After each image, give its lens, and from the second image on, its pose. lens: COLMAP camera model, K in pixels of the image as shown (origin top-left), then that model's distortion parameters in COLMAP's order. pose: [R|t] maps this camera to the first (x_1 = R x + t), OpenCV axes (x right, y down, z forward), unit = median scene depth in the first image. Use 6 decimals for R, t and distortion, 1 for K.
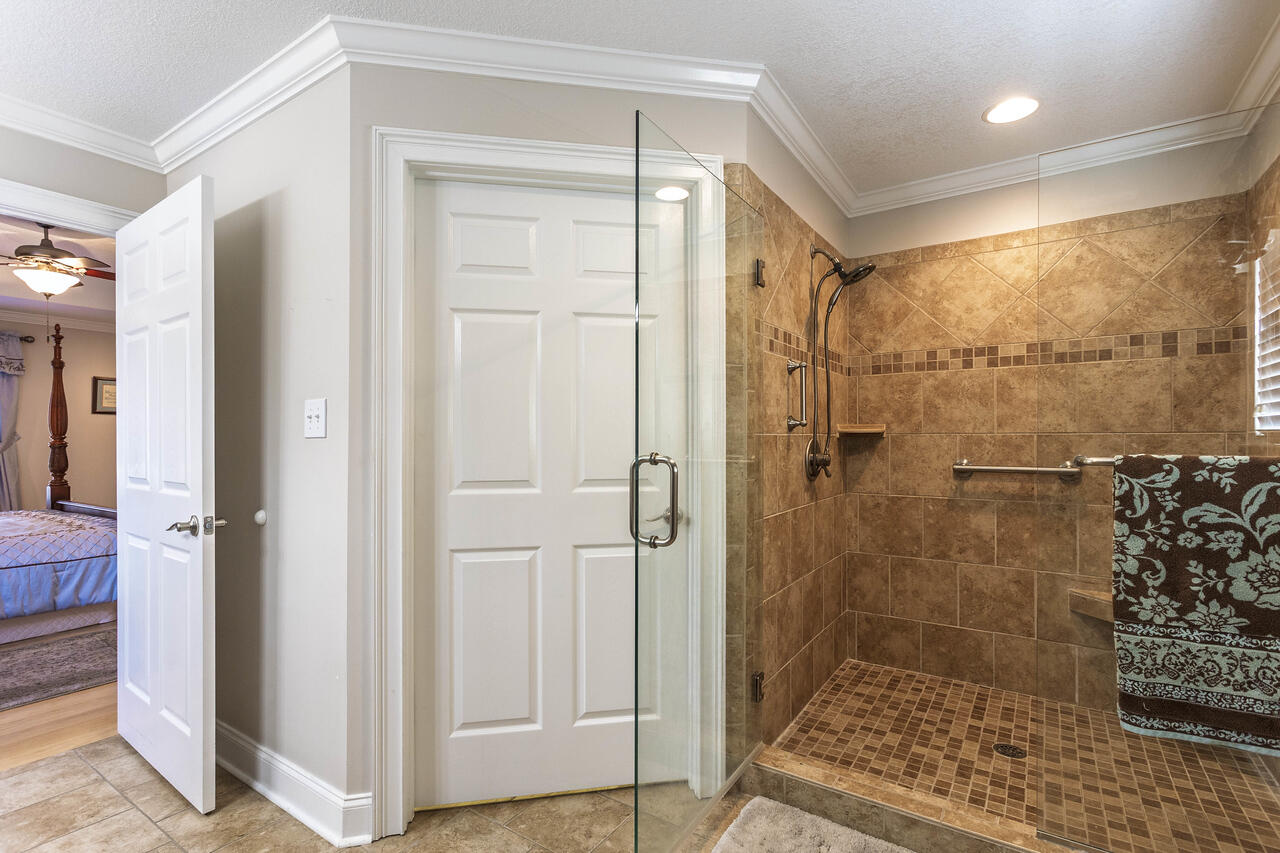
lens RADIAL K [[607.7, 0, 638.3], [0, 607.7, 432.9], [0, 0, 1]] dist [0.002480, 0.002811]
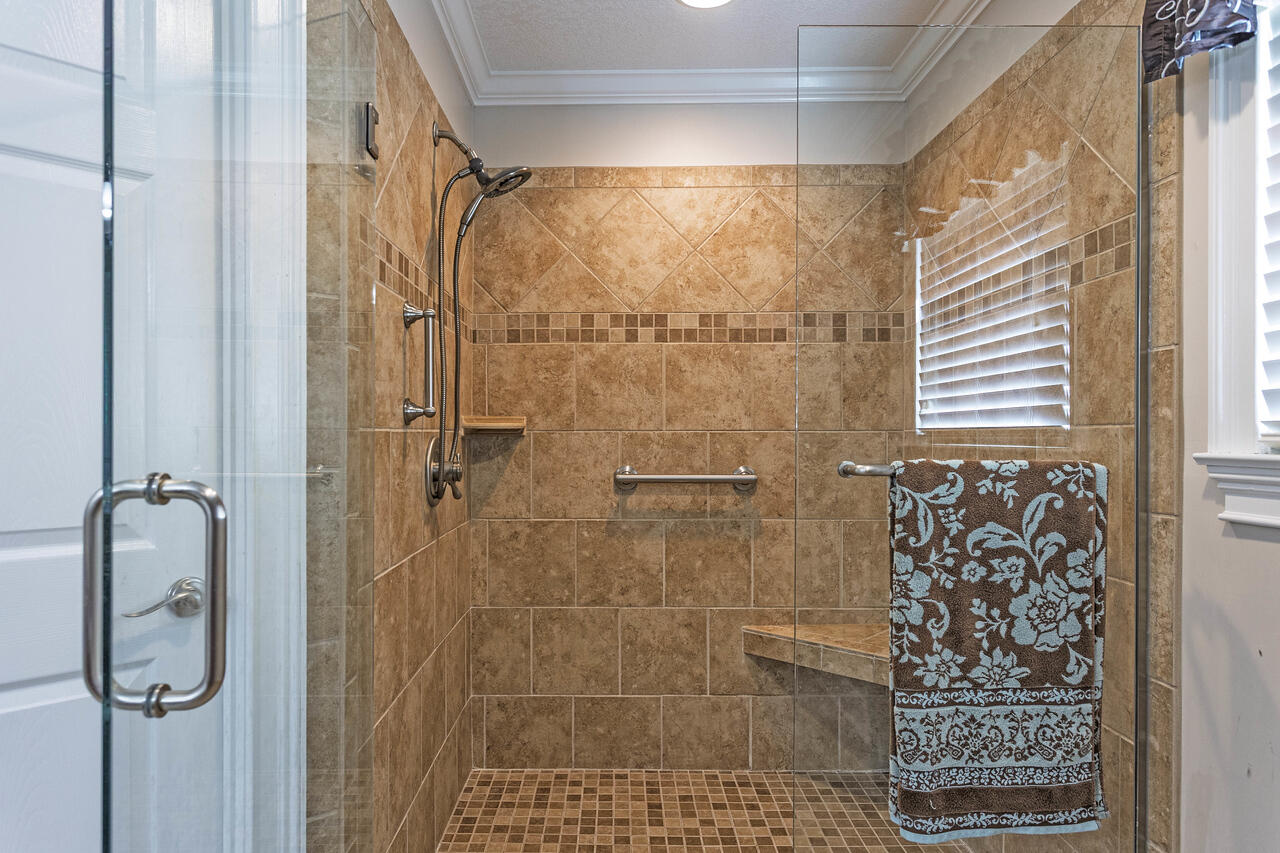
lens RADIAL K [[832.7, 0, 639.4], [0, 832.7, 436.5], [0, 0, 1]] dist [-0.013082, 0.000918]
pose [[0.834697, 0.001823, 0.550706, -0.004655], [-0.006562, 0.999956, 0.006635, 0.001557], [-0.550670, -0.009152, 0.834673, 0.179937]]
